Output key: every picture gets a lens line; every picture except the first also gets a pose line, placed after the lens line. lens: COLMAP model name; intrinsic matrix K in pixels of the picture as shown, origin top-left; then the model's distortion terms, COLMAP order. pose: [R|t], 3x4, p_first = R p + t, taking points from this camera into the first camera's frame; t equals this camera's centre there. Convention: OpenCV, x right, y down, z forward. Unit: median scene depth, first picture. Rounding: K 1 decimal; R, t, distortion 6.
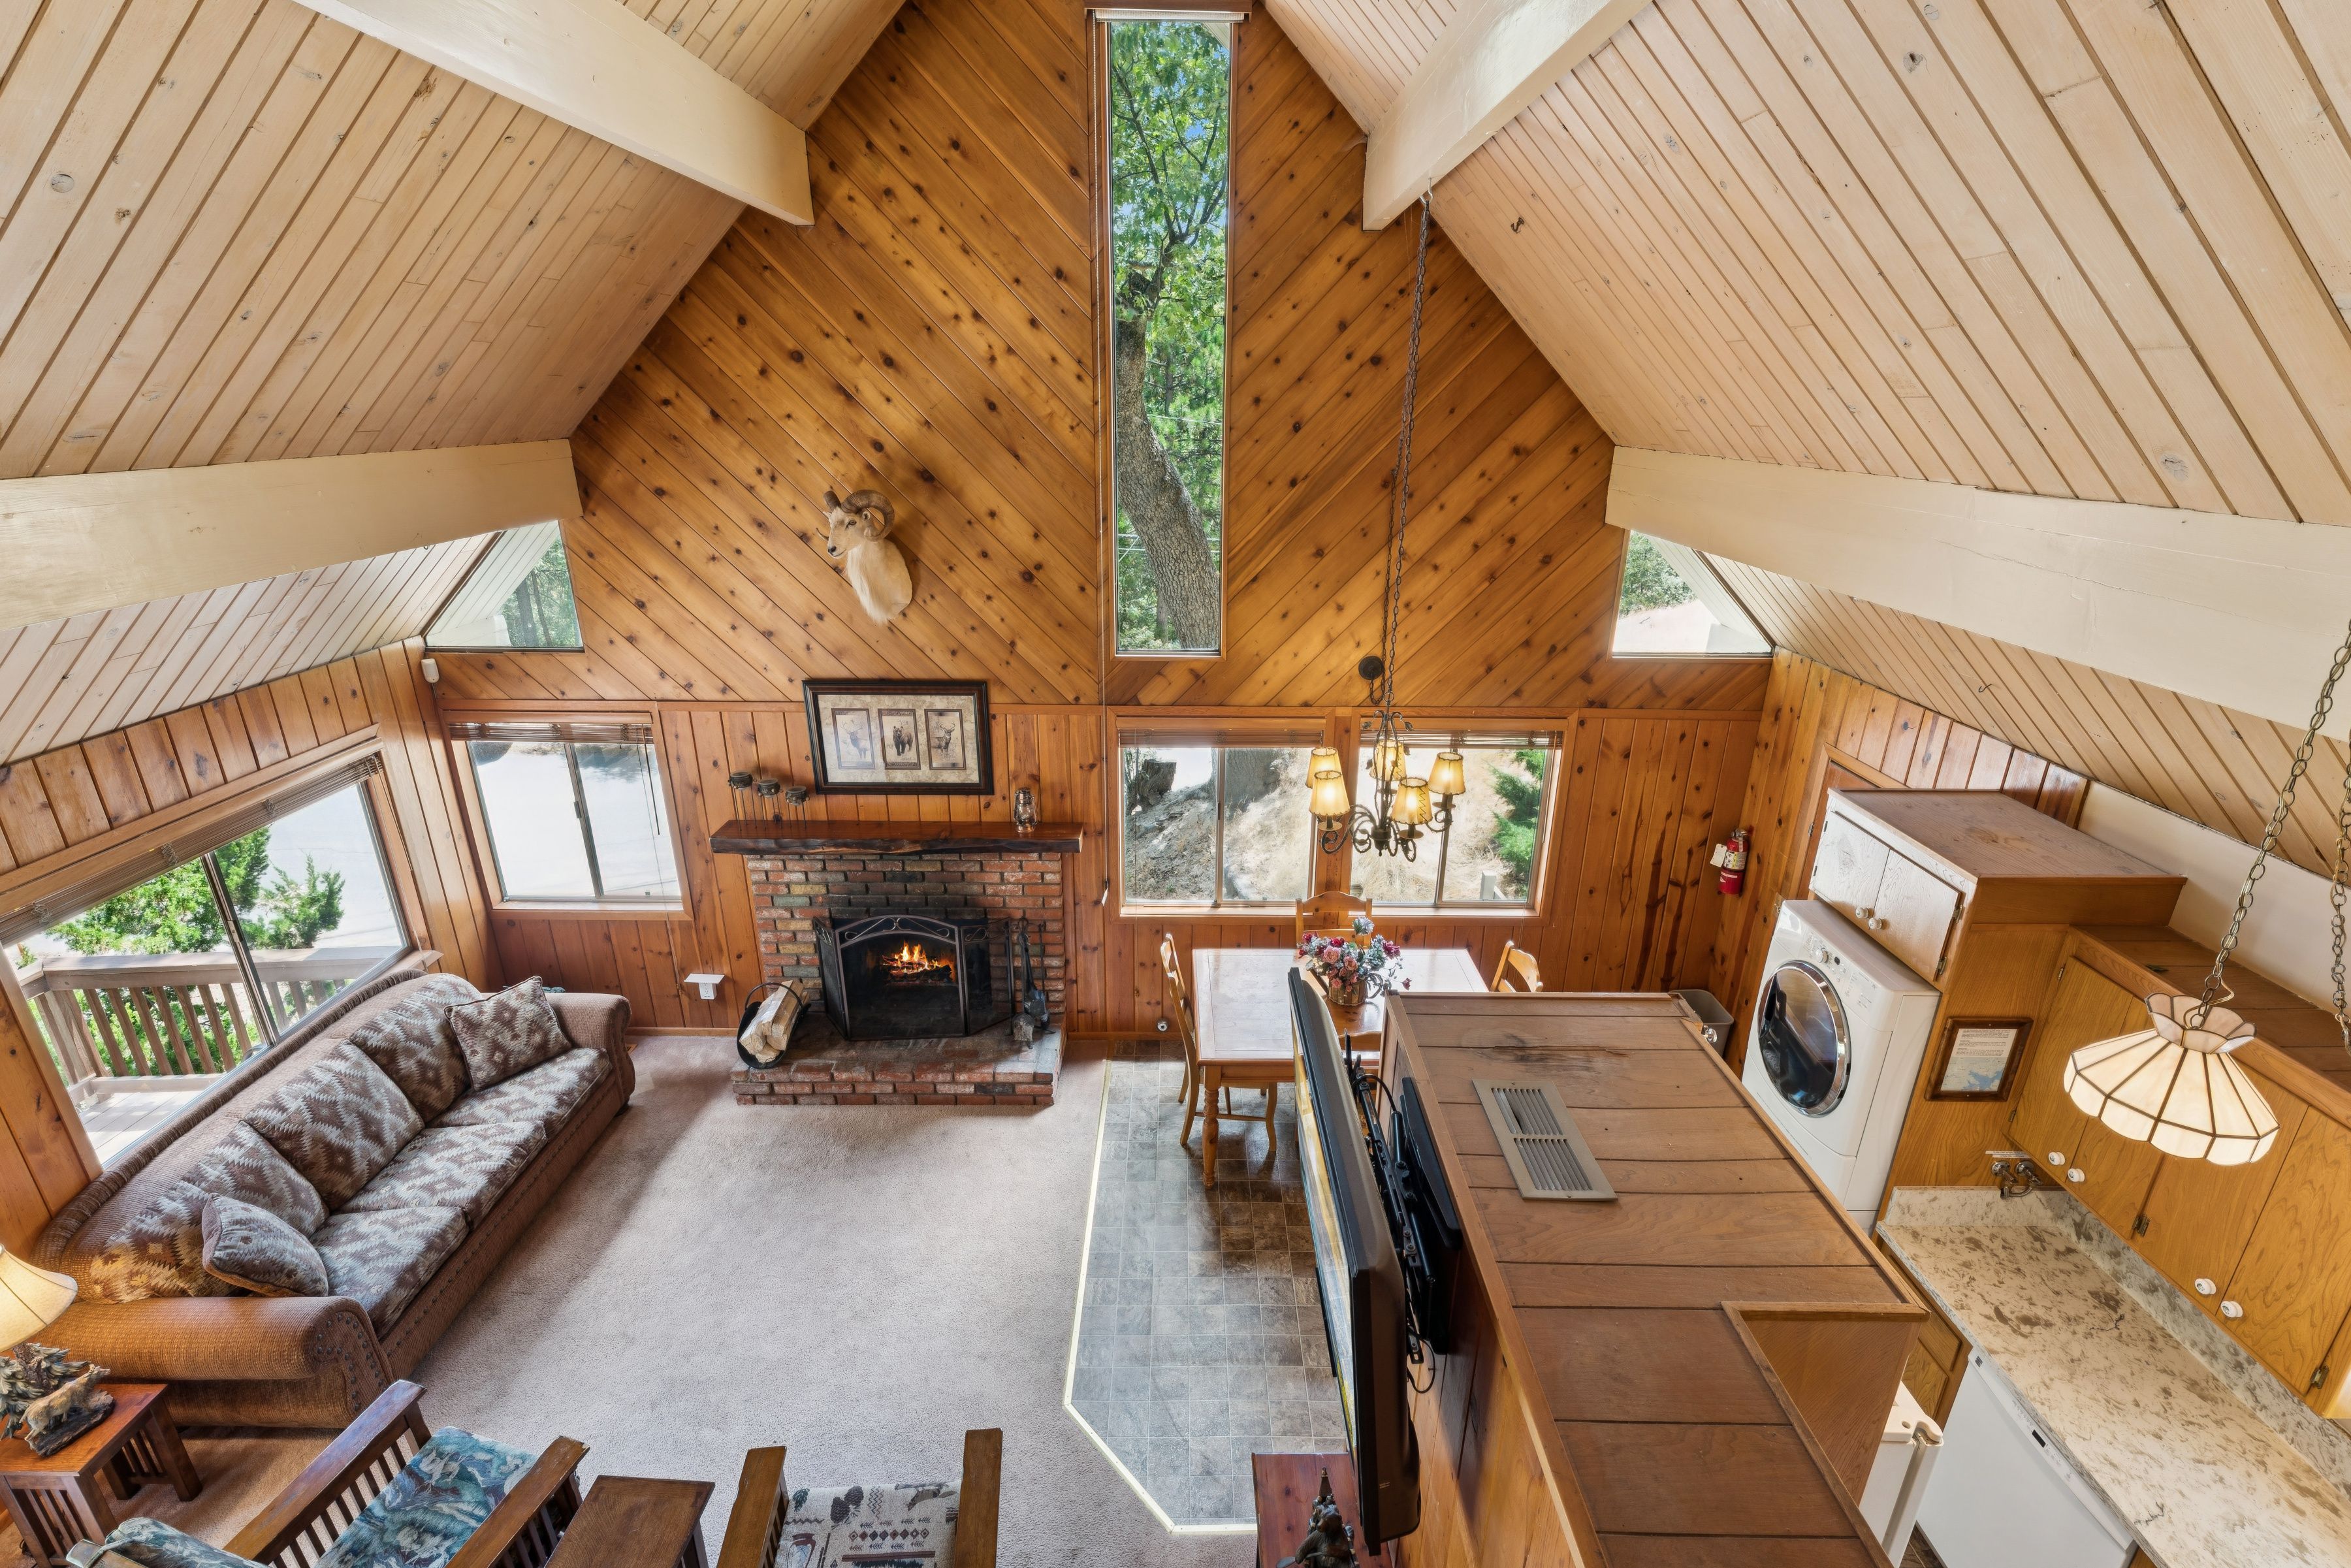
lens RADIAL K [[1053.3, 0, 1170.7], [0, 1053.3, 790.0], [0, 0, 1]] dist [-0.003370, 0.000090]
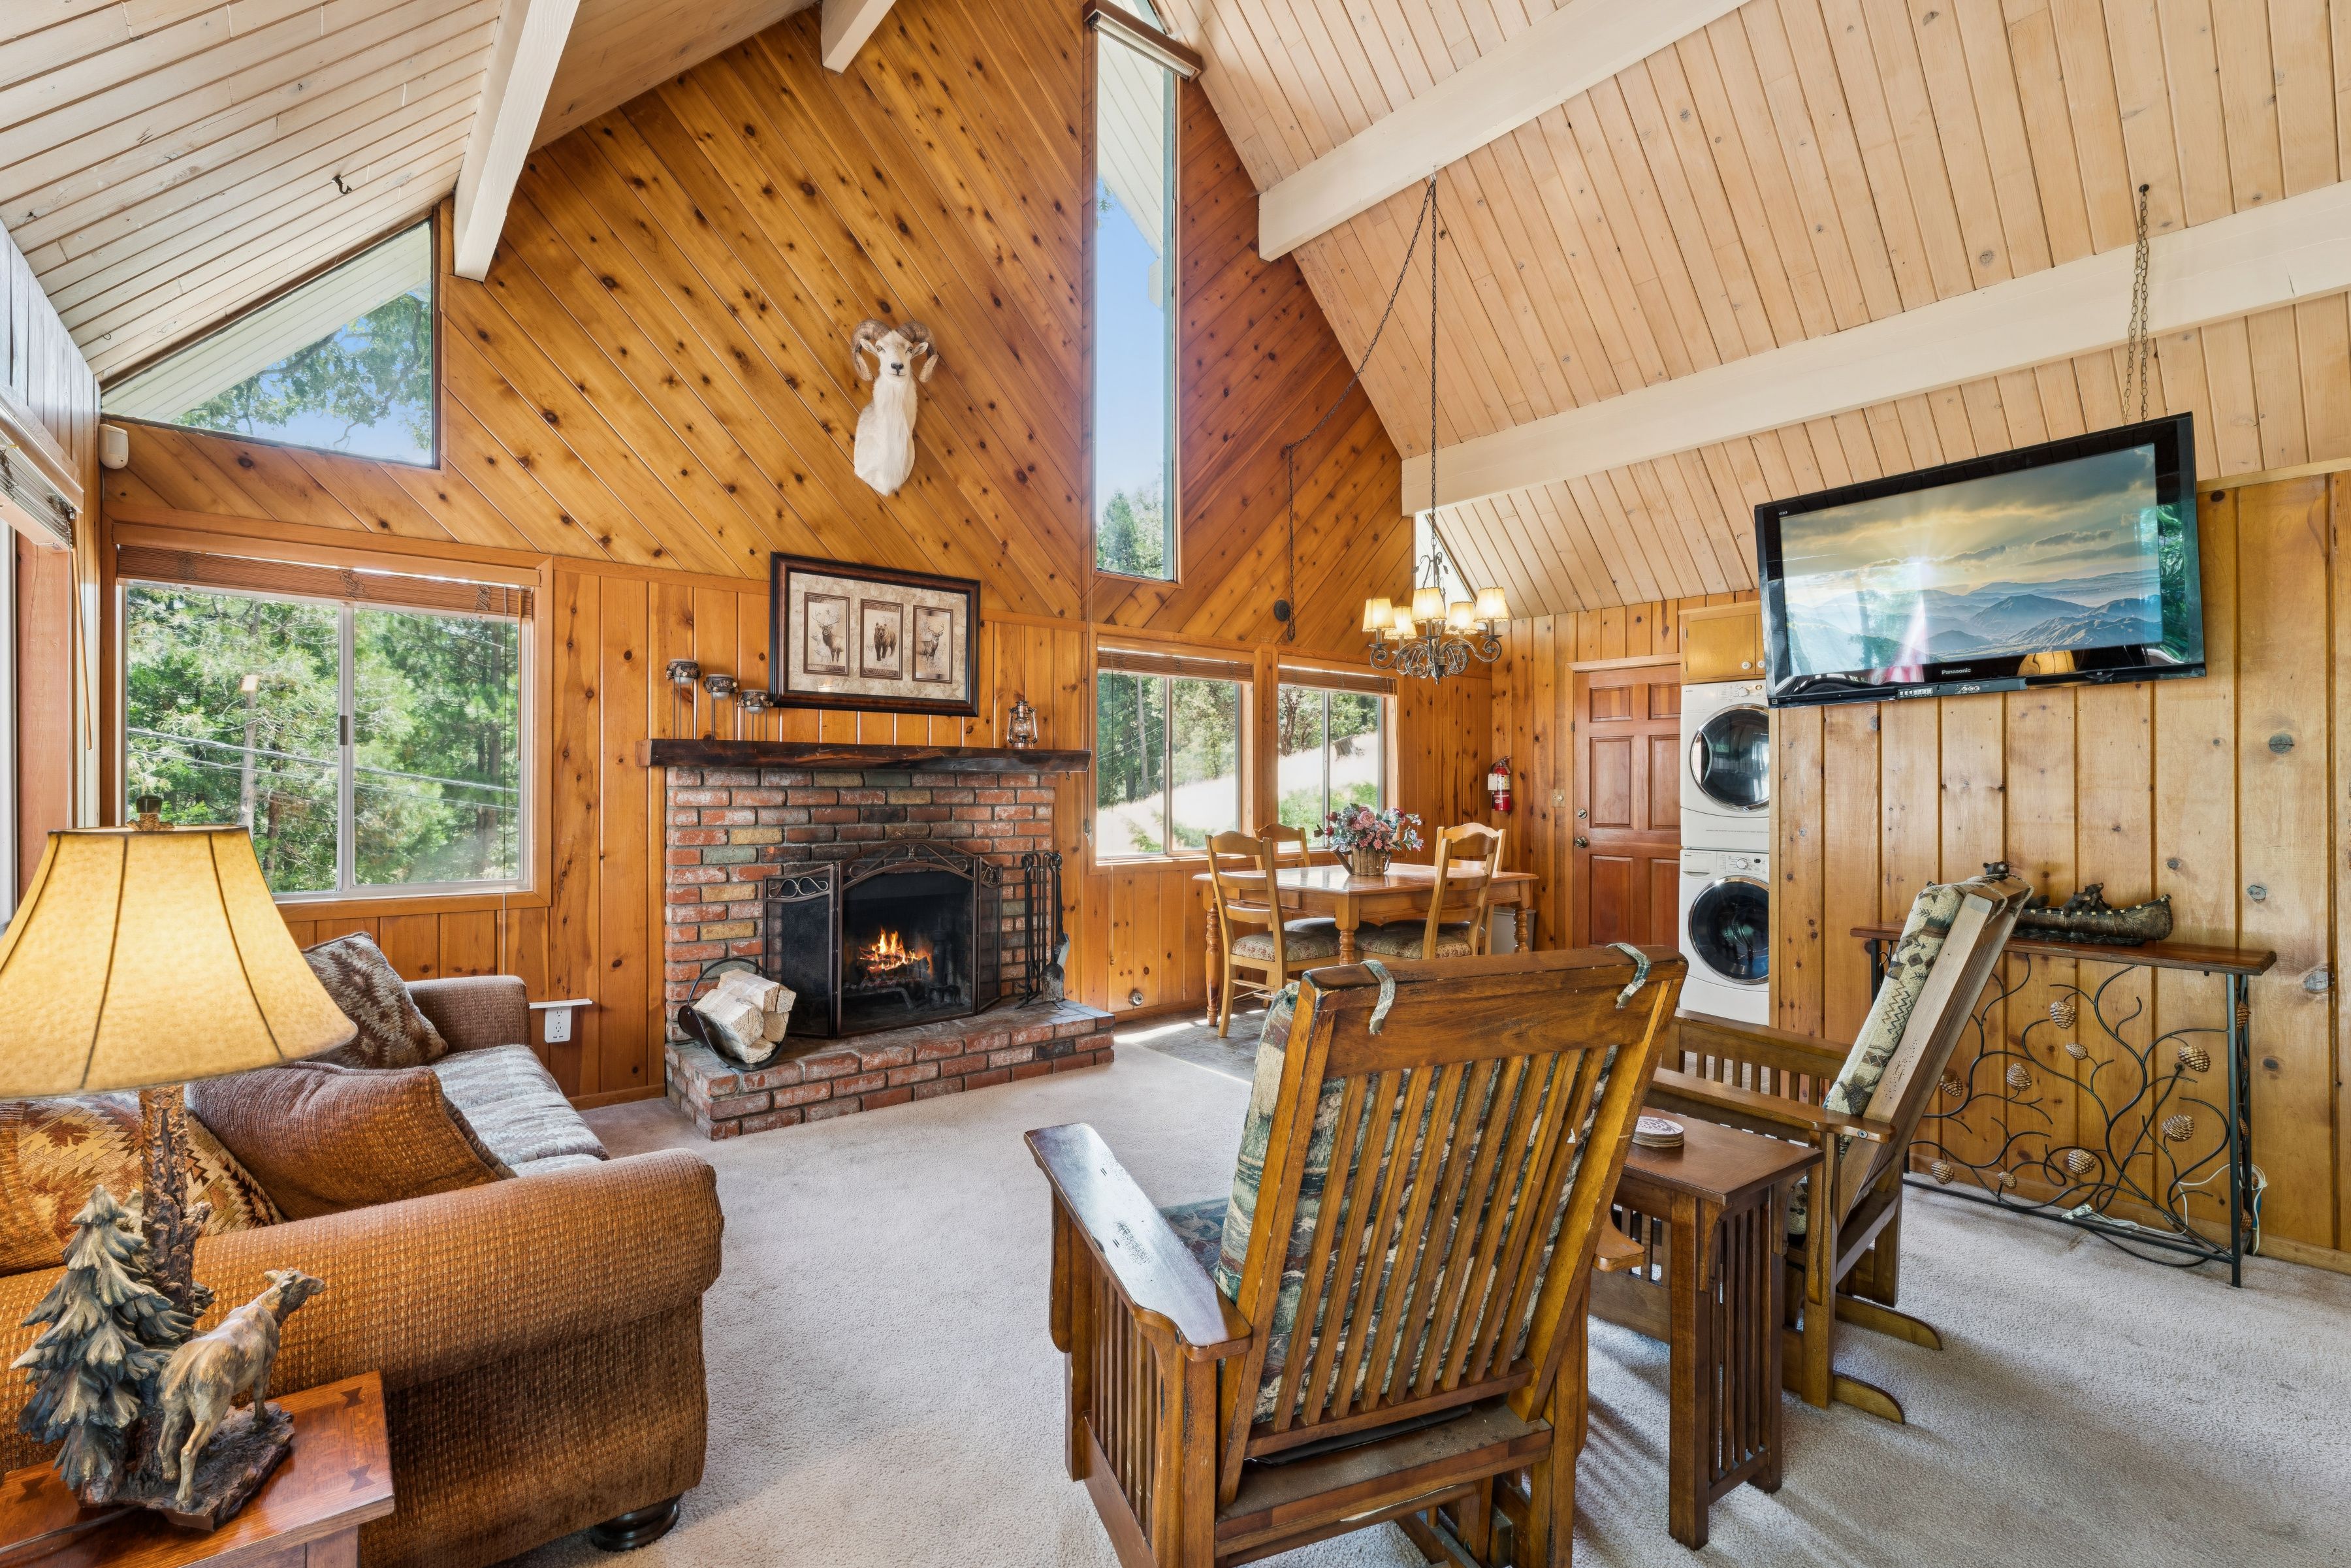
lens RADIAL K [[1053.3, 0, 1166.2], [0, 1053.3, 782.4], [0, 0, 1]] dist [-0.003370, 0.000090]
pose [[0.779685, 0.001225, 0.626171, -0.641012], [0.214270, 0.939107, -0.268638, 0.349352], [-0.588370, 0.343623, 0.731945, 0.319616]]
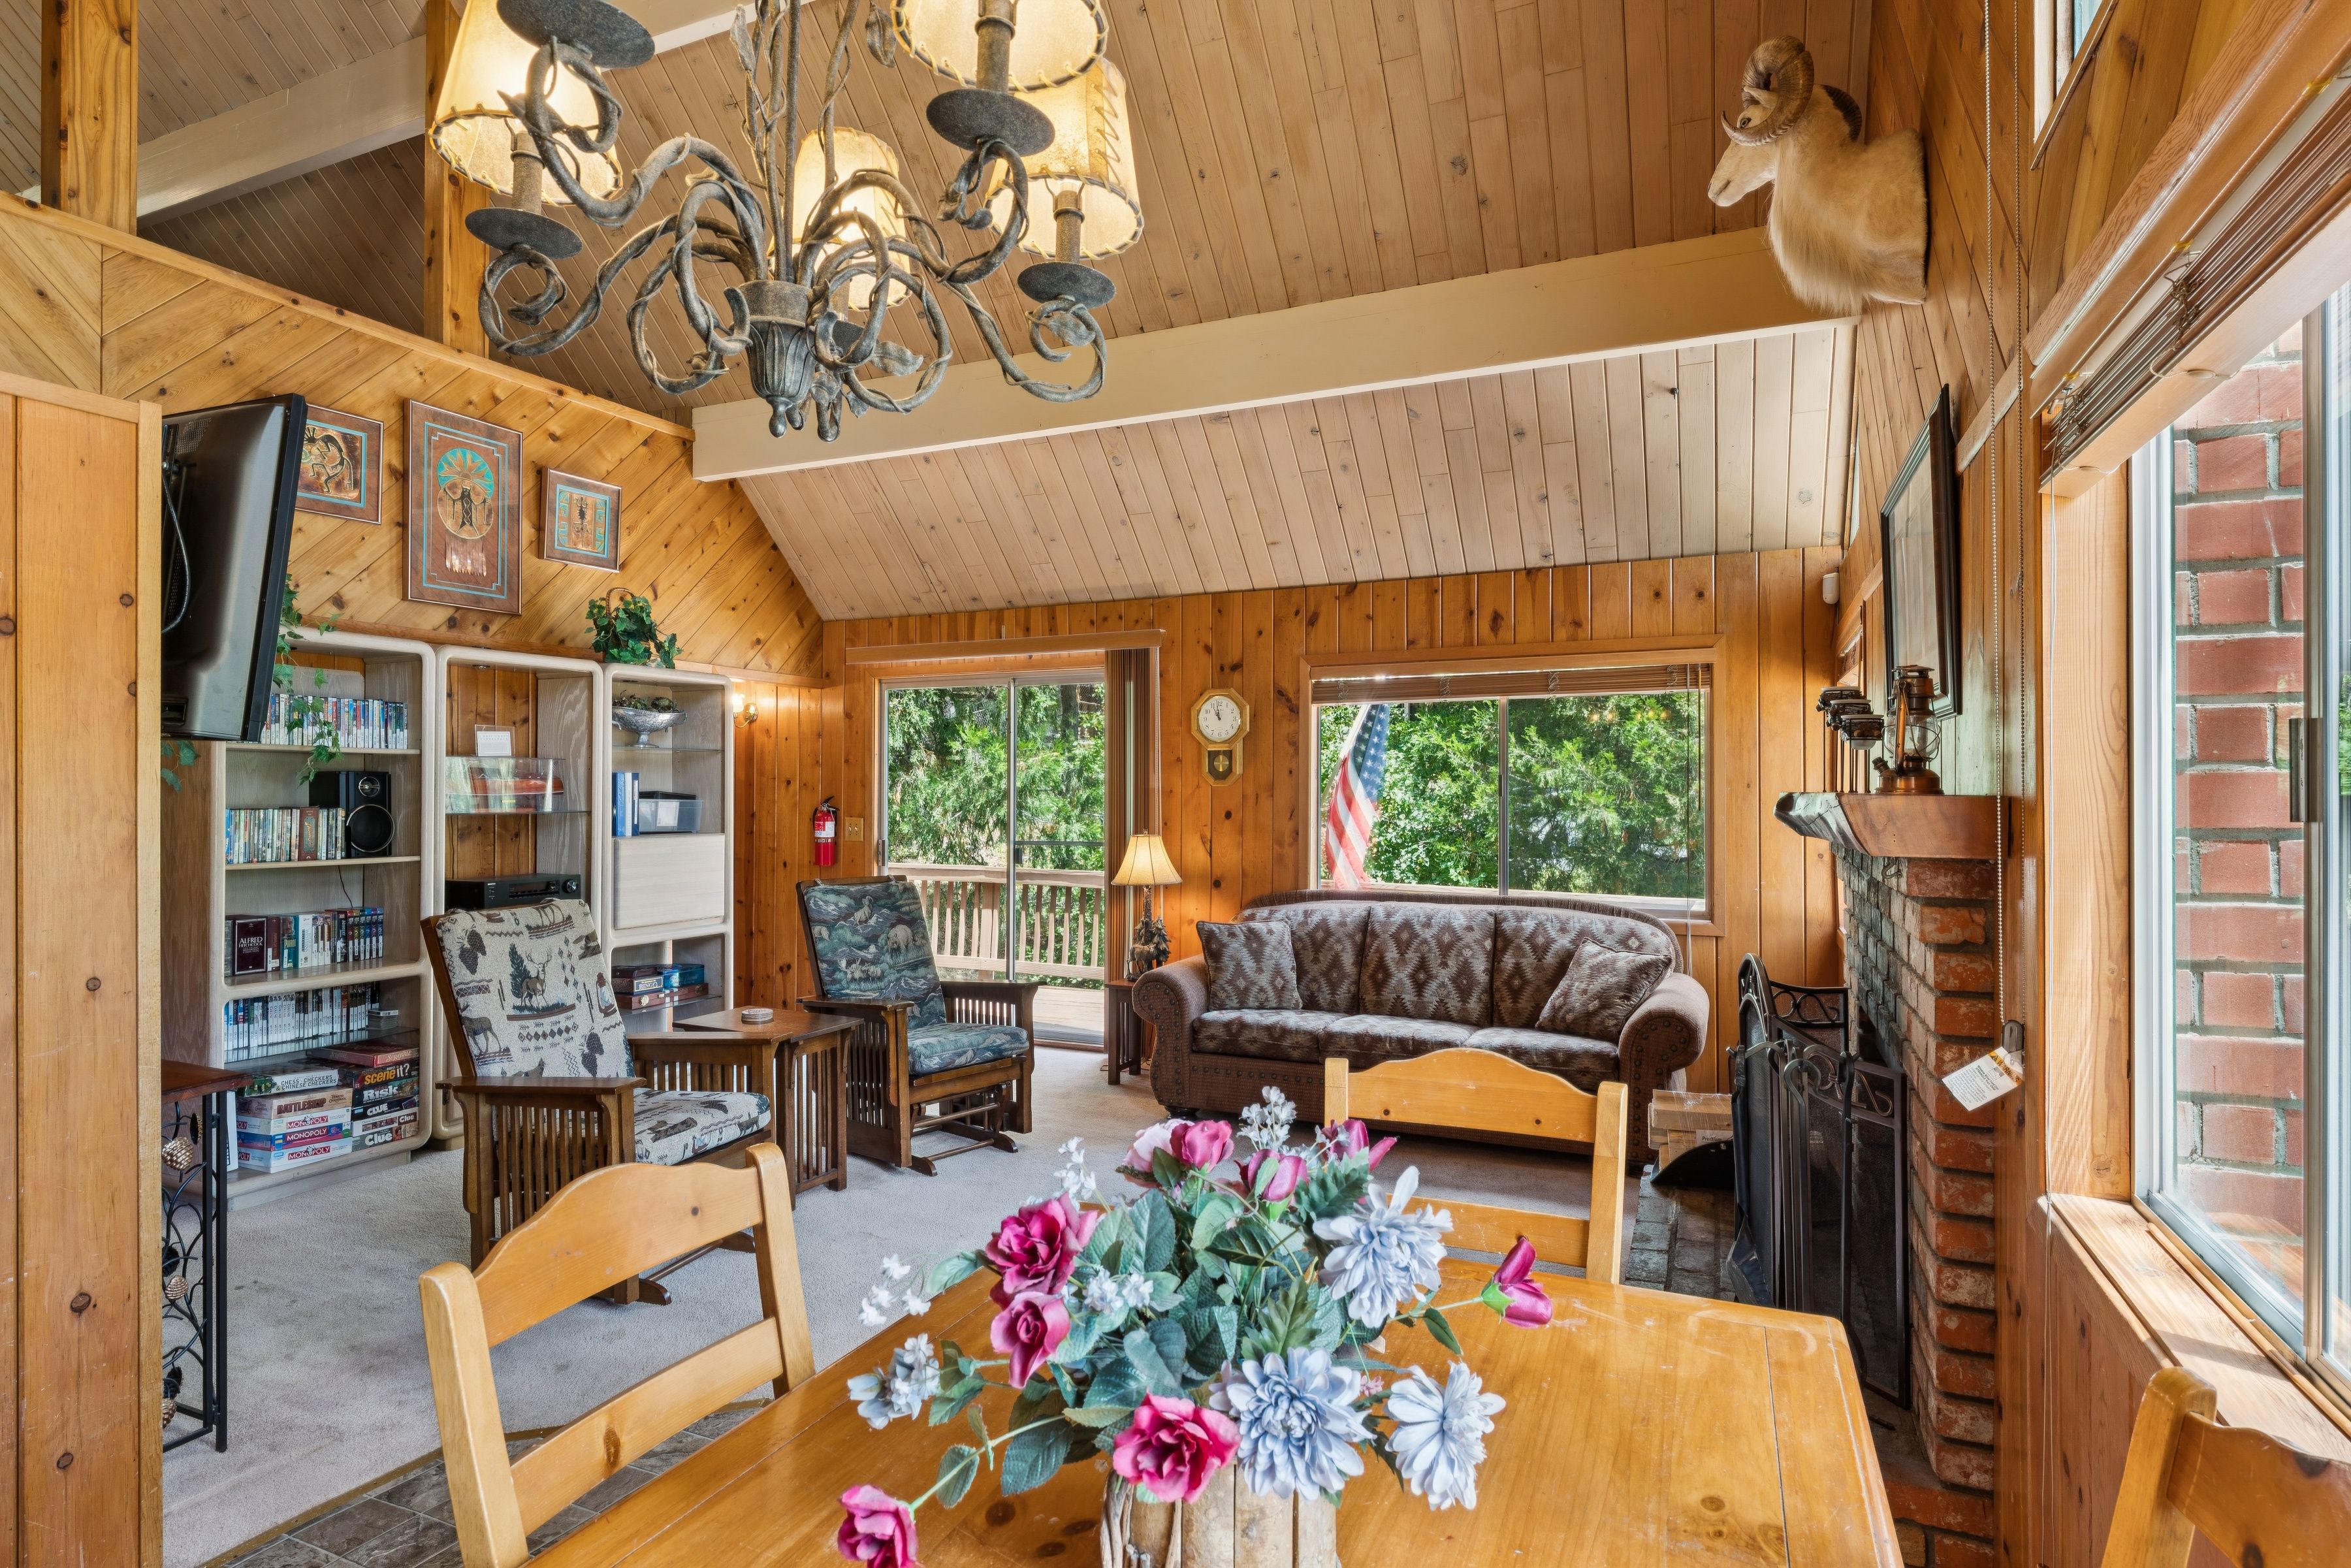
lens RADIAL K [[1210.9, 0, 1179.9], [0, 1210.9, 783.5], [0, 0, 1]] dist [0.000818, 0.000434]
pose [[-0.403645, -0.008154, -0.914879, 0.335527], [-0.316098, 0.939627, 0.131088, 0.062630], [0.858576, 0.342105, -0.381853, 1.019228]]
